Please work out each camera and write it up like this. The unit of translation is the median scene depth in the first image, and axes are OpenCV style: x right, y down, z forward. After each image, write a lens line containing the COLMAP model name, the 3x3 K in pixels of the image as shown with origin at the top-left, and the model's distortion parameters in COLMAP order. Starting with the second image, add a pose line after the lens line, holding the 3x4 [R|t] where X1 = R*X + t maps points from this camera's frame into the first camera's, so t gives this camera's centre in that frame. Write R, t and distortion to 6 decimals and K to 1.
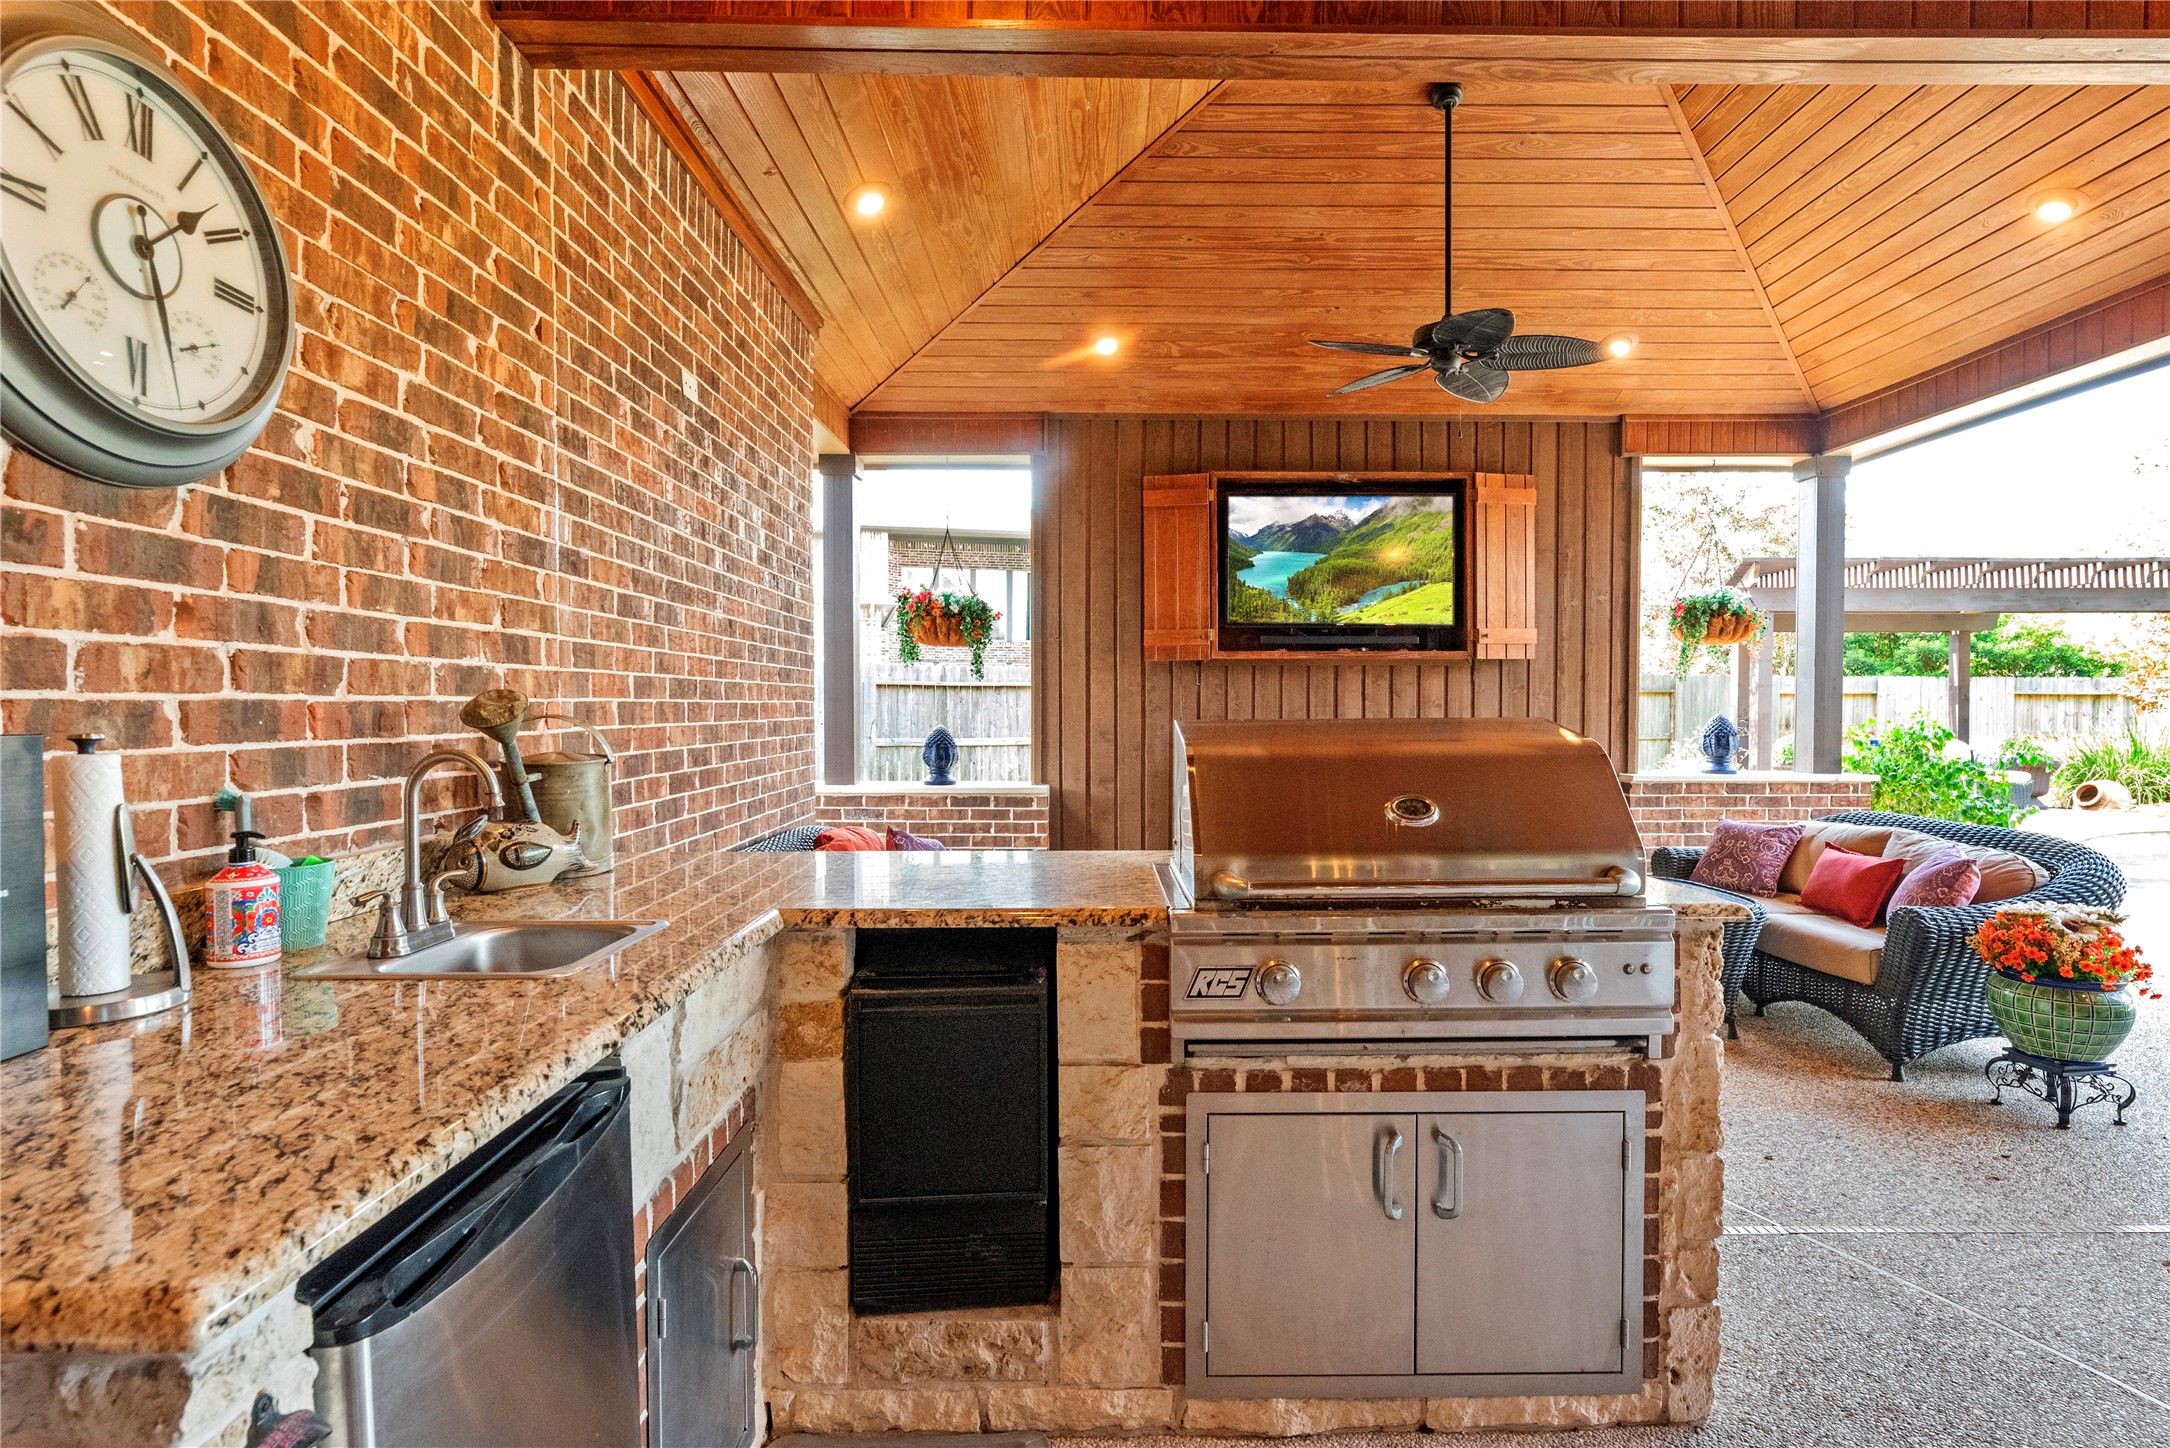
lens RADIAL K [[1070.5, 0, 1100.6], [0, 1070.5, 726.6], [0, 0, 1]] dist [-0.001741, -0.000201]
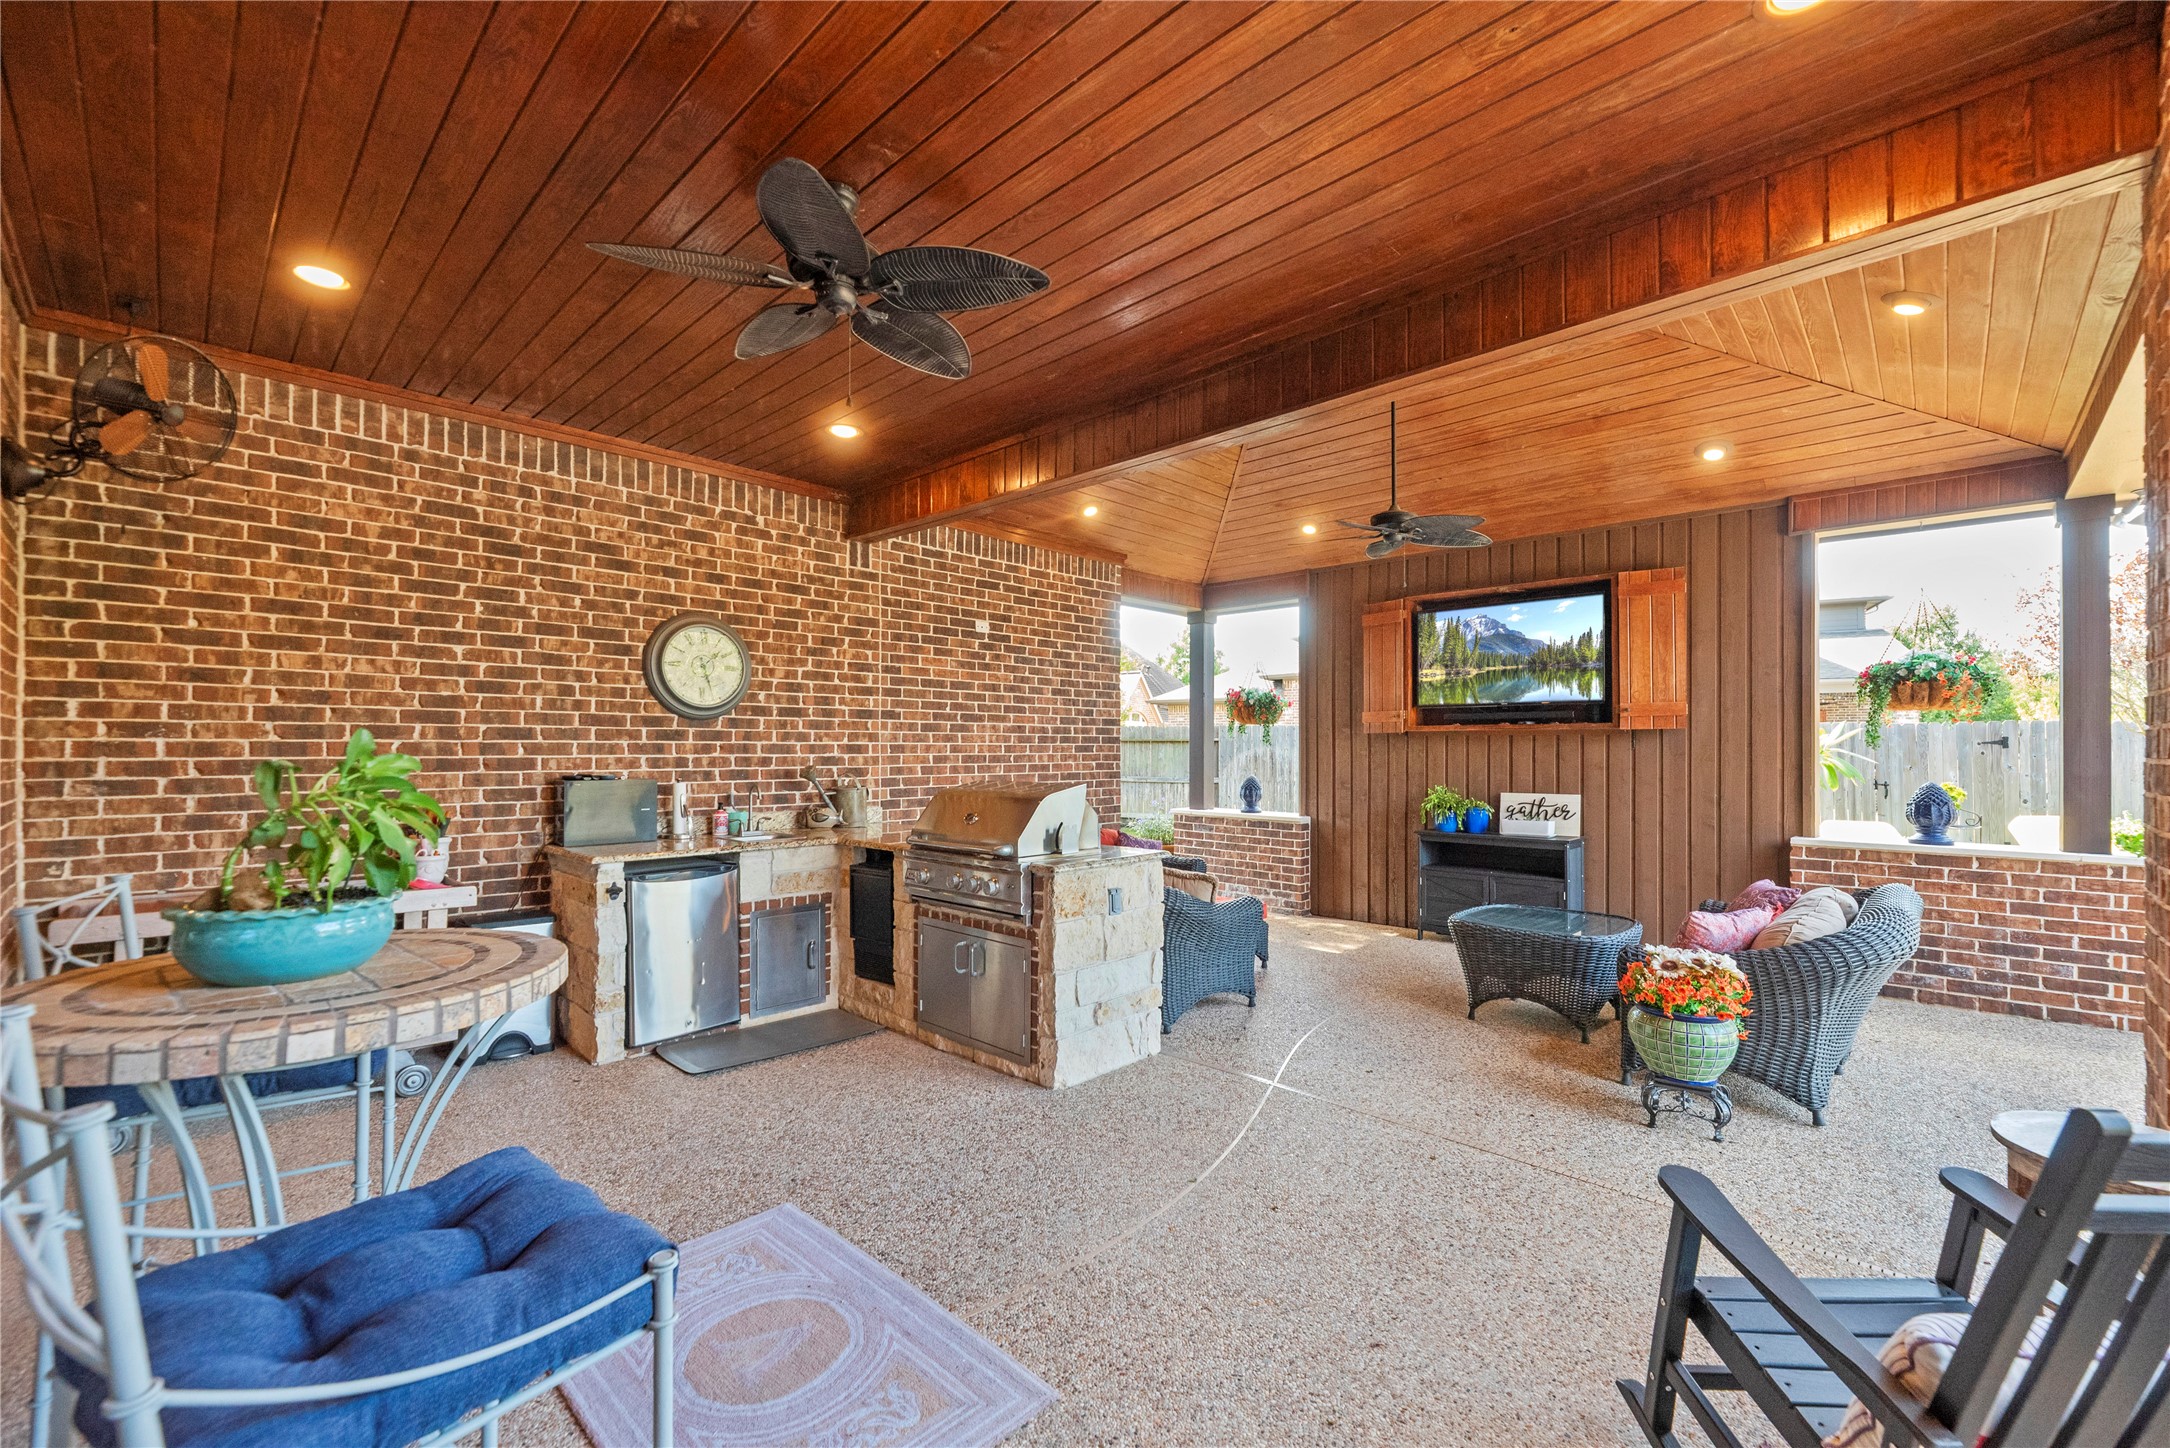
lens RADIAL K [[893.2, 0, 1089.8], [0, 893.2, 742.8], [0, 0, 1]] dist [0.000380, 0.000412]
pose [[0.712292, -0.002259, -0.701880, 1.115695], [-0.015211, 0.999710, -0.018654, -0.037684], [0.701719, 0.023964, 0.712051, -0.191823]]
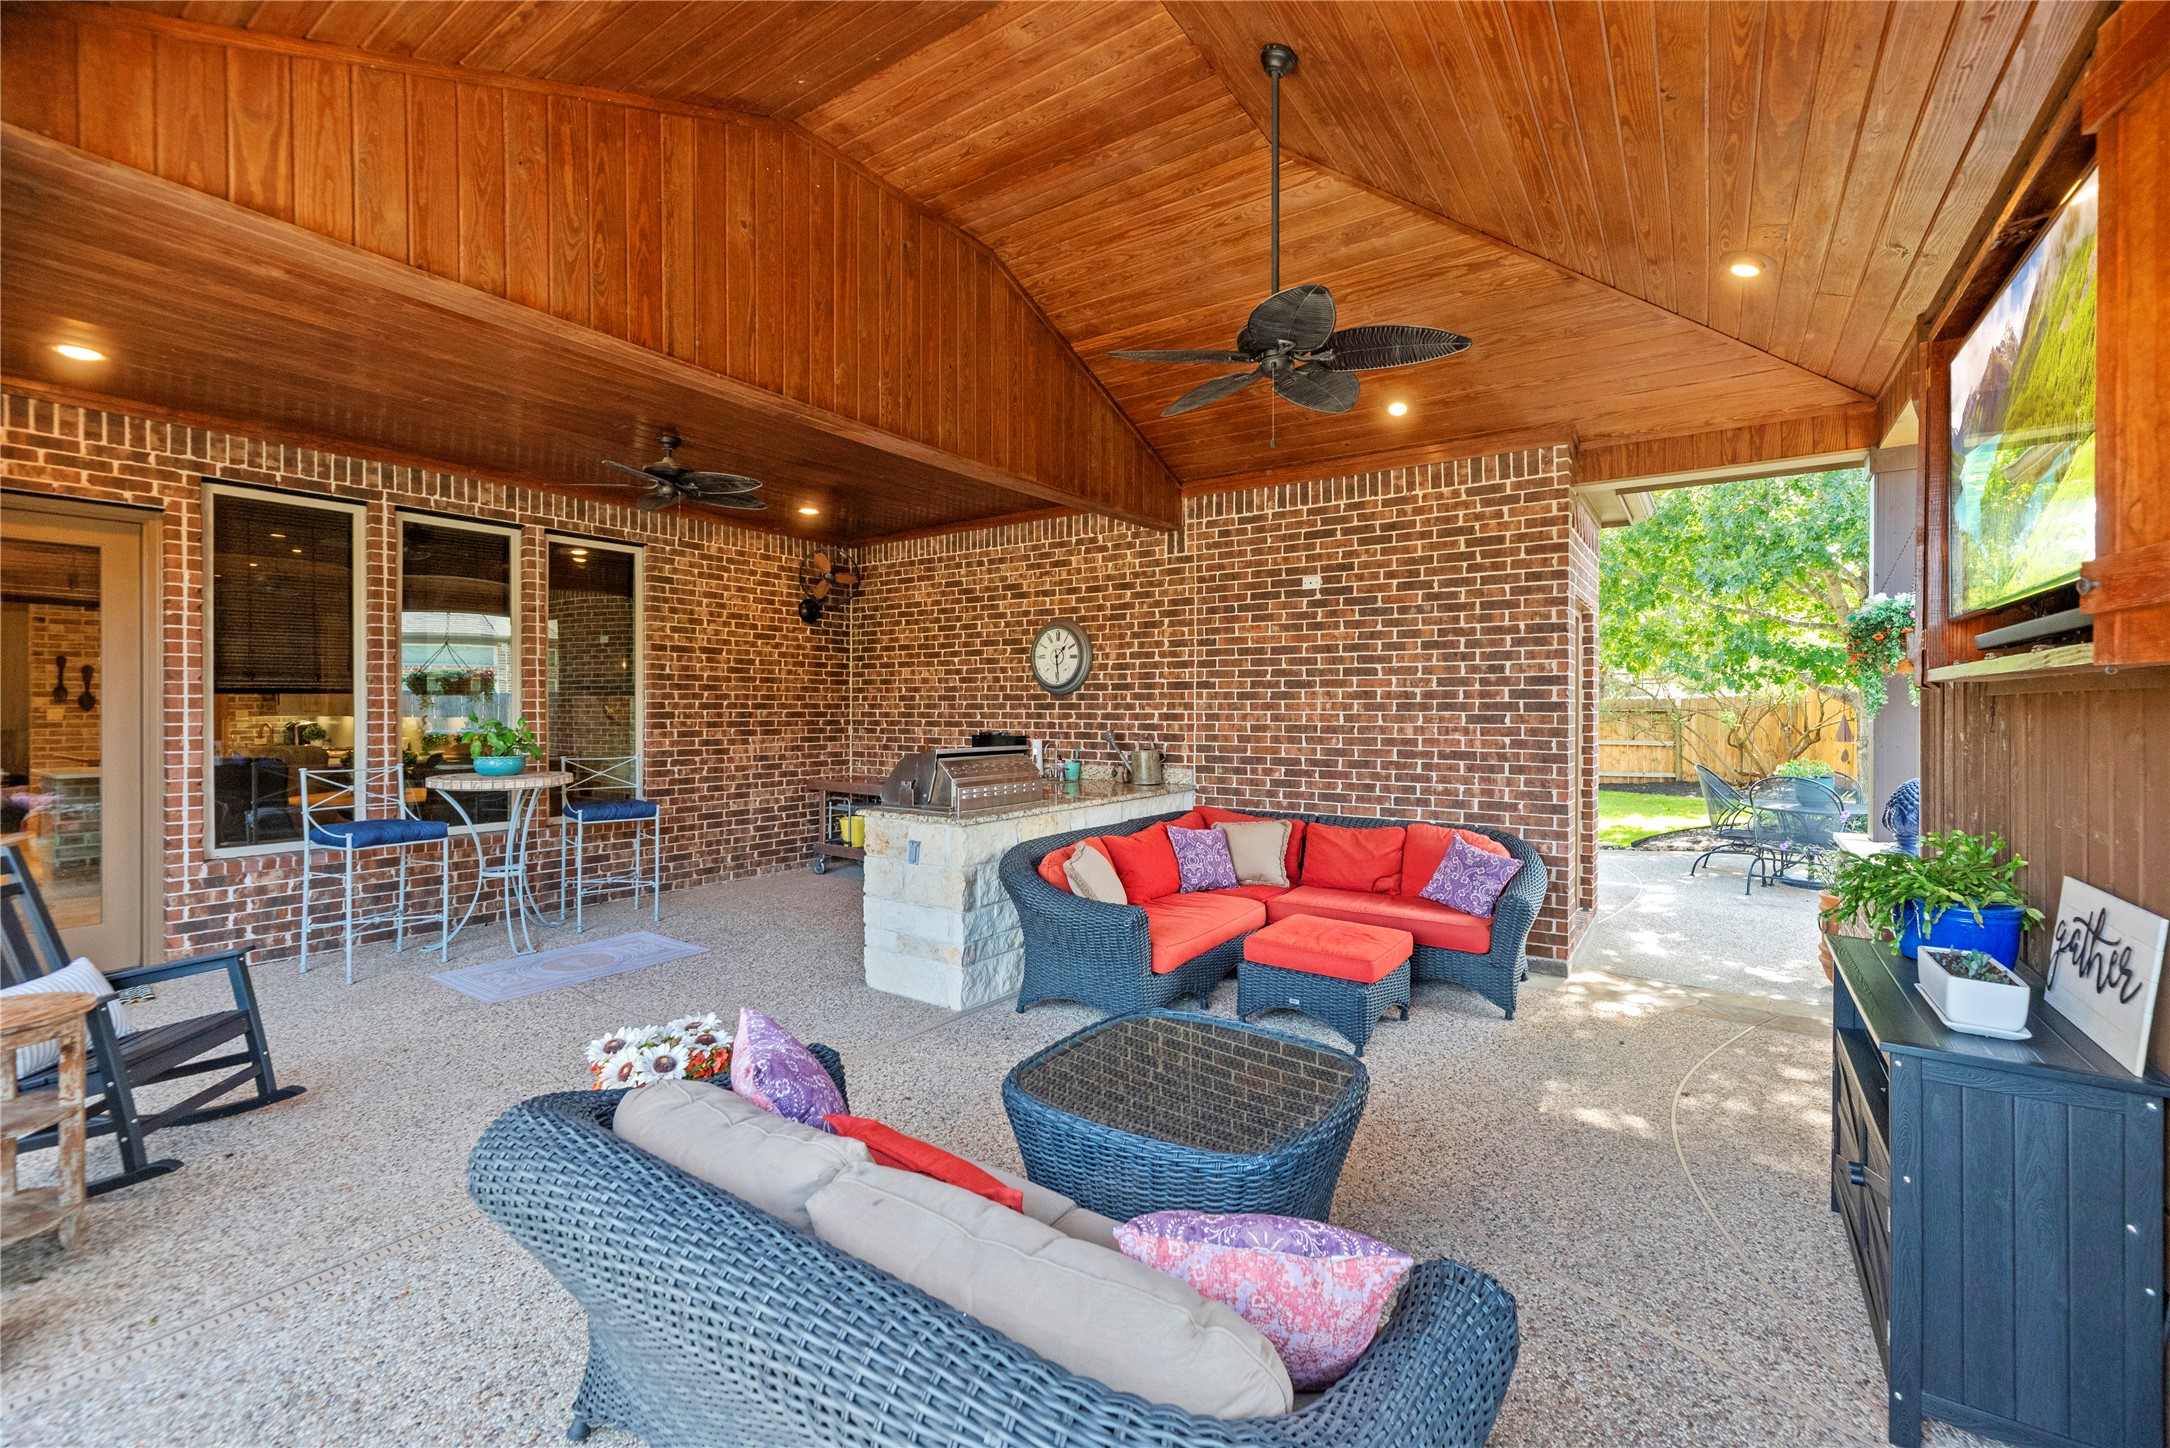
lens RADIAL K [[893.2, 0, 1094.3], [0, 893.2, 710.4], [0, 0, 1]] dist [0.000380, 0.000412]
pose [[-0.570263, 0.003510, -0.821455, 1.266074], [-0.015983, 0.999754, 0.015367, -0.090911], [0.821307, 0.021893, -0.570066, 1.637424]]
